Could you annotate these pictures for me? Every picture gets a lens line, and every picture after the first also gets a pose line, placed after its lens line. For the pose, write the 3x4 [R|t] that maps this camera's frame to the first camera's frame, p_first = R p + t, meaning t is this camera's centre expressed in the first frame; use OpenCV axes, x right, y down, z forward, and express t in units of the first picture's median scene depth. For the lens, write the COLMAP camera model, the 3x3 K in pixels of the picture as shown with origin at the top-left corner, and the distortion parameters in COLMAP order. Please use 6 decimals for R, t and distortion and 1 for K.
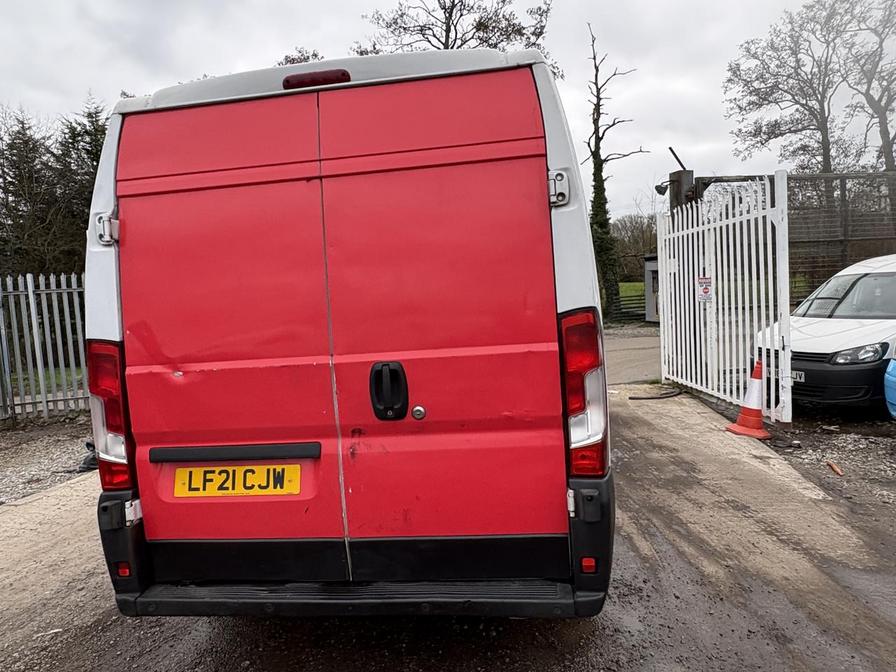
lens RADIAL K [[565.8, 0, 449.6], [0, 565.8, 332.0], [0, 0, 1]] dist [-0.000385, 0.001807]
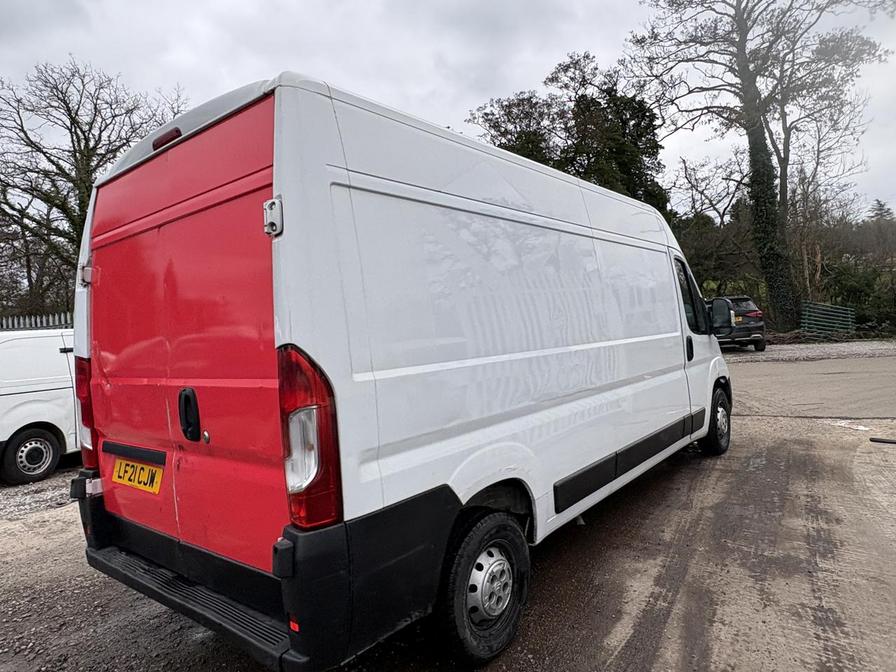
lens RADIAL K [[565.8, 0, 449.6], [0, 565.8, 332.0], [0, 0, 1]] dist [-0.000385, 0.001807]
pose [[0.850298, 0.013674, -0.526124, 0.404380], [-0.014106, 0.999895, 0.003190, -0.029558], [0.526112, 0.004709, 0.850402, 0.149201]]
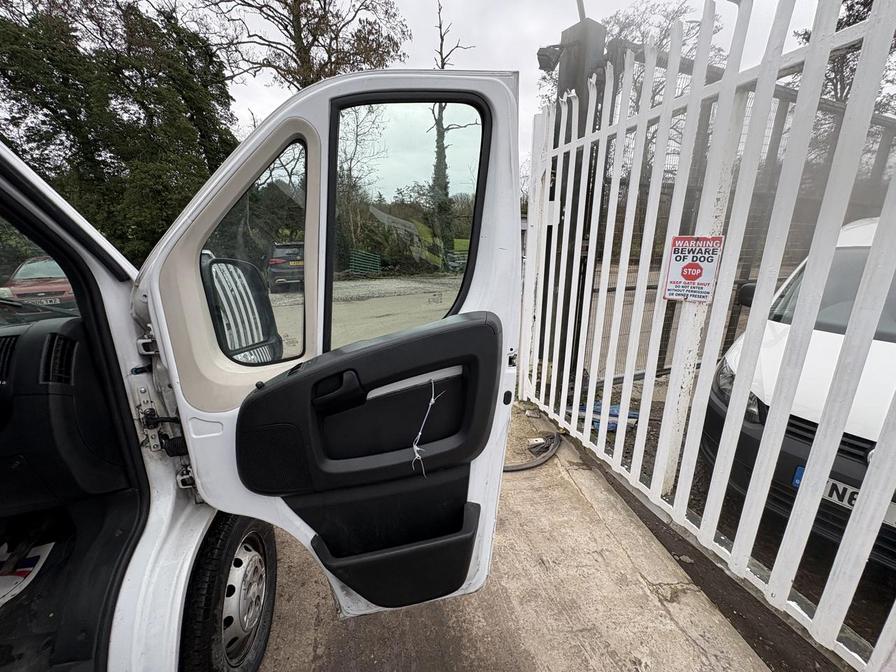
lens RADIAL K [[356.4, 0, 449.1], [0, 356.4, 336.4], [0, 0, 1]] dist [-0.001712, -0.000081]
pose [[0.959485, -0.019356, 0.281094, 0.347068], [-0.033568, 0.982680, 0.182247, -0.103044], [-0.279753, -0.184299, 0.942217, 1.219099]]
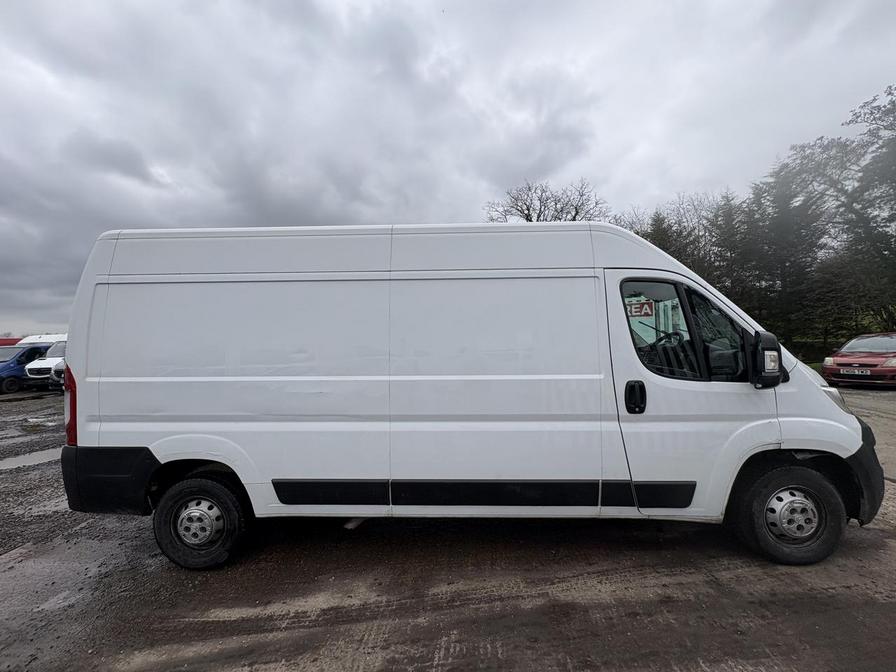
lens RADIAL K [[356.4, 0, 449.1], [0, 356.4, 336.4], [0, 0, 1]] dist [-0.001712, -0.000081]
pose [[0.090939, 0.050364, -0.994582, 0.707485], [-0.034396, 0.998283, 0.047406, -0.102639], [0.995262, 0.029899, 0.092515, 0.958317]]
